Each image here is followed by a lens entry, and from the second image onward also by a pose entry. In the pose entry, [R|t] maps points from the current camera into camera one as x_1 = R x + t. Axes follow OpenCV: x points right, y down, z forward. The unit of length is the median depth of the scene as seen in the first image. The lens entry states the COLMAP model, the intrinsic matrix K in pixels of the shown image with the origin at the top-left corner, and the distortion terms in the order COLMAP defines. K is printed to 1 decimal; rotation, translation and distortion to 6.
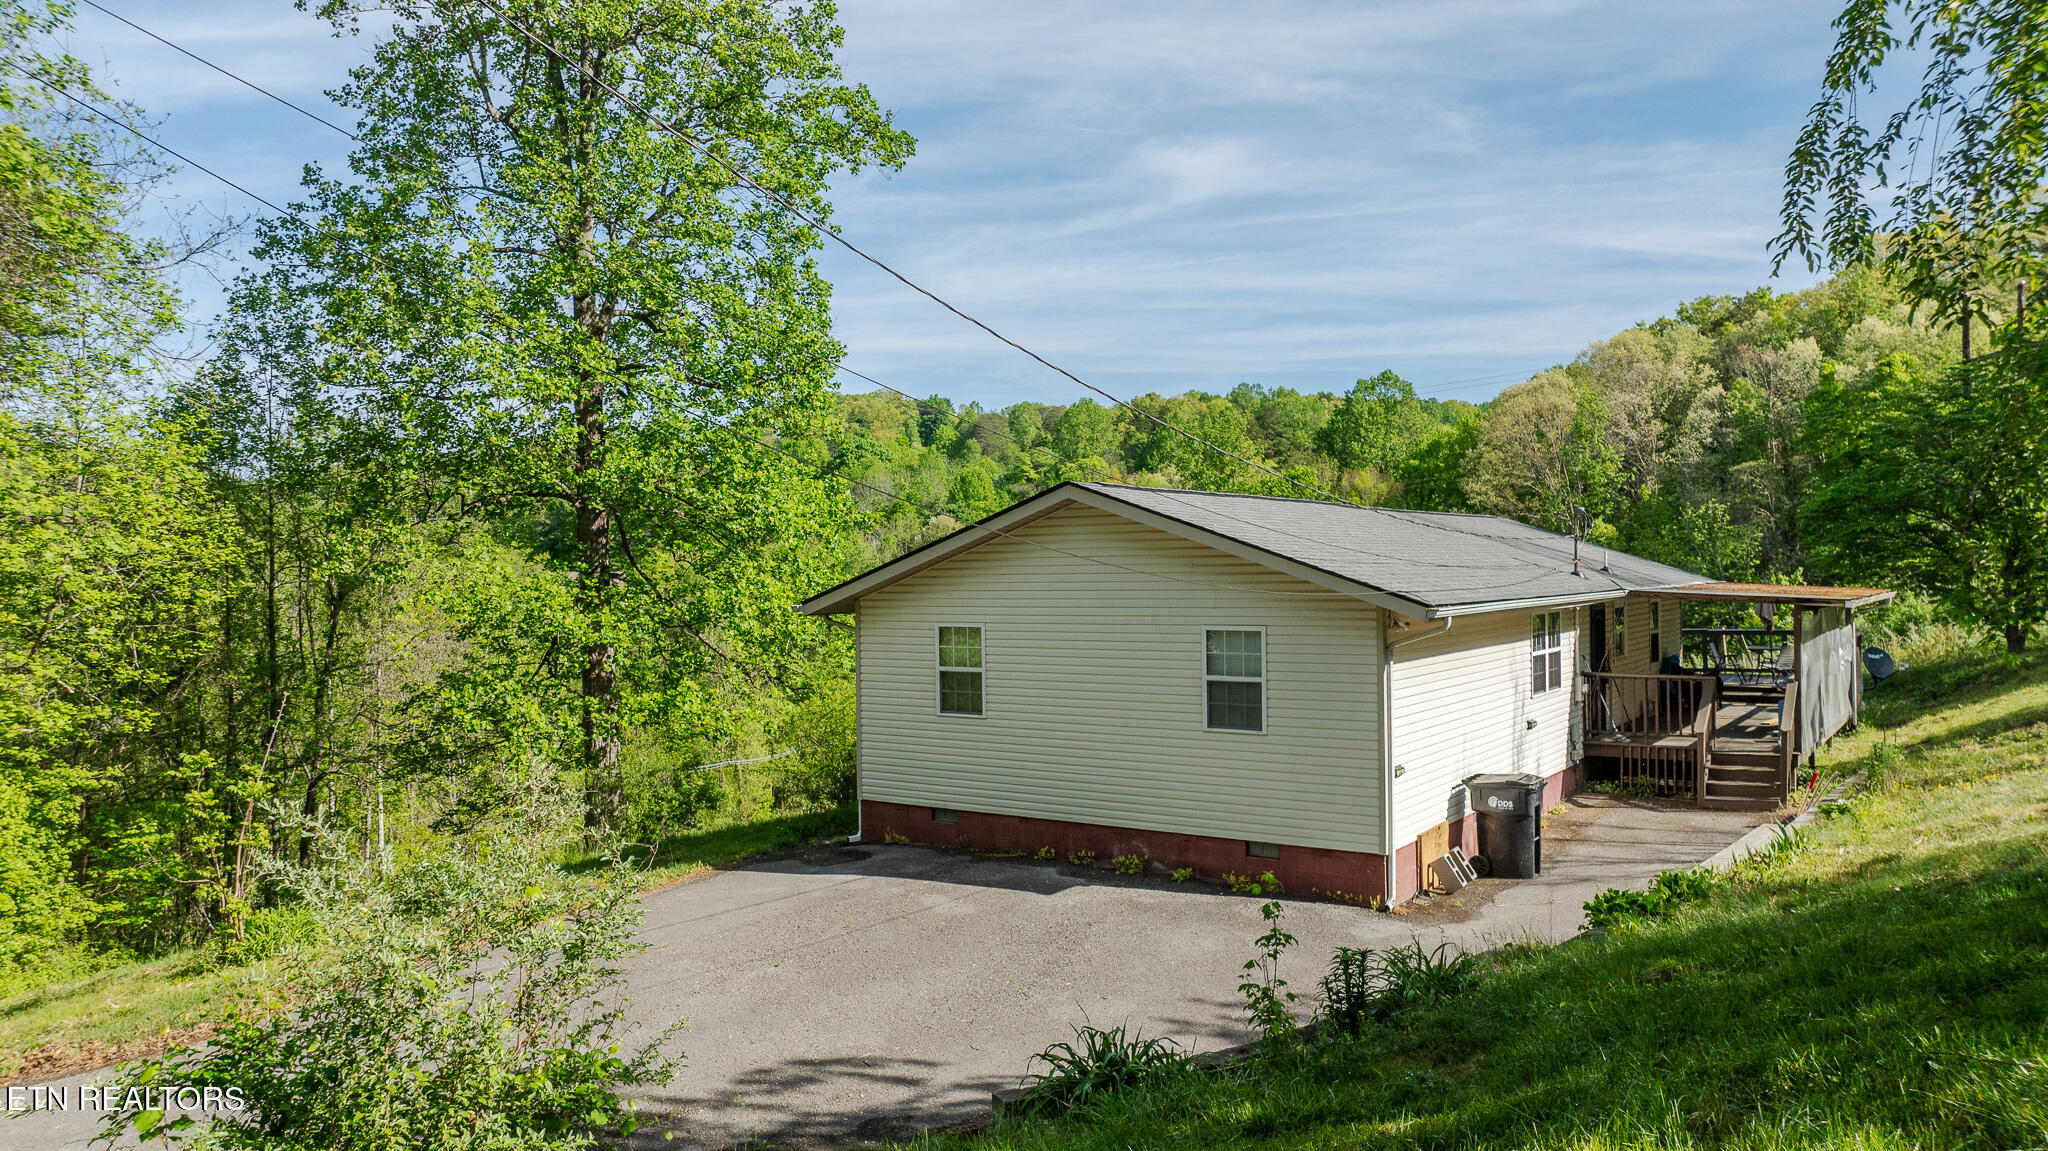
lens RADIAL K [[1439.0, 0, 1023.4], [0, 1439.0, 572.7], [0, 0, 1]] dist [-0.012439, -0.001772]
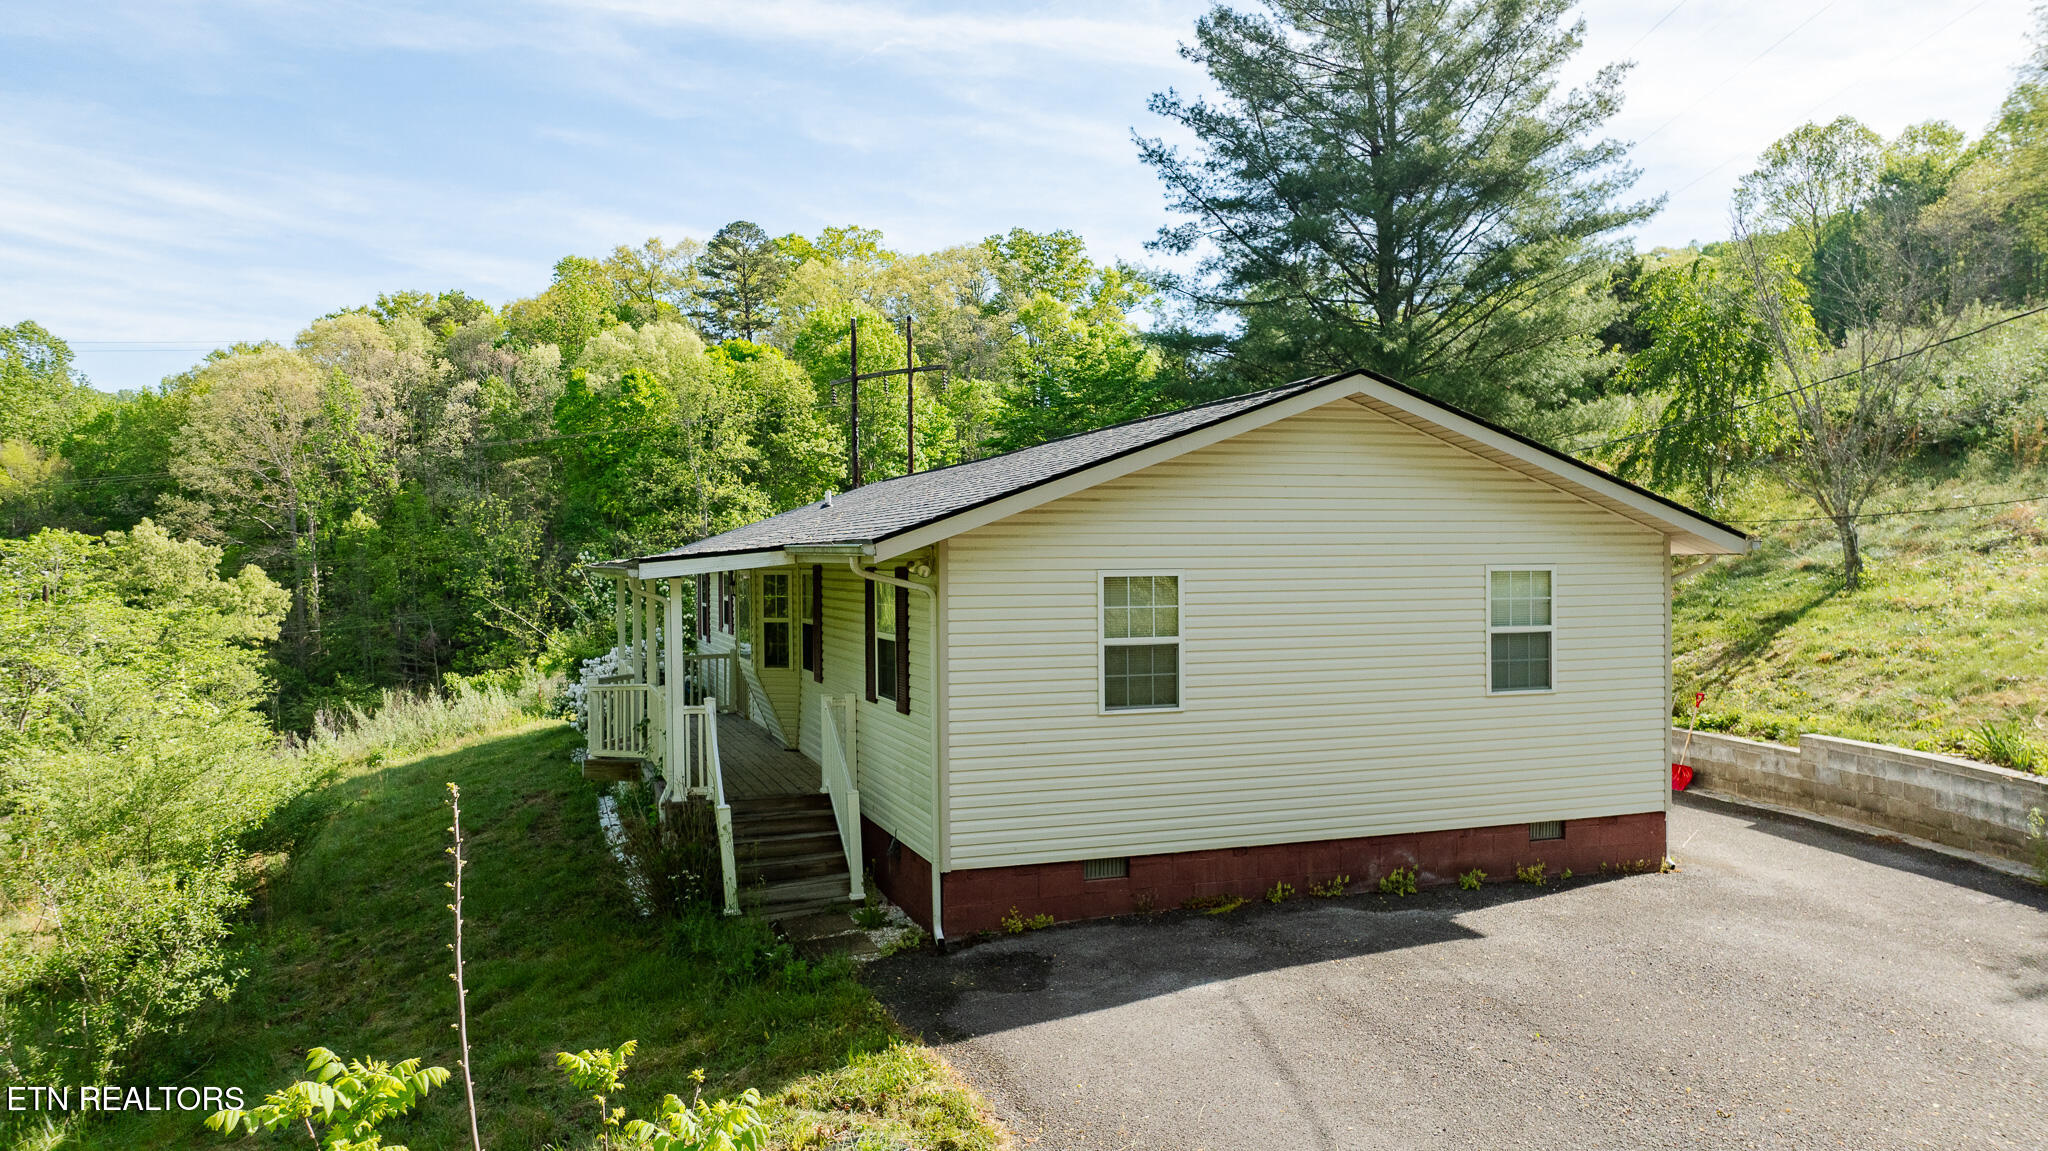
lens RADIAL K [[1439.0, 0, 1024.0], [0, 1439.0, 577.4], [0, 0, 1]] dist [-0.012439, -0.001772]
pose [[0.588439, -0.002663, 0.808538, -0.603210], [0.002959, 0.999995, 0.001140, 0.037100], [-0.808537, 0.001722, 0.588443, 0.654751]]
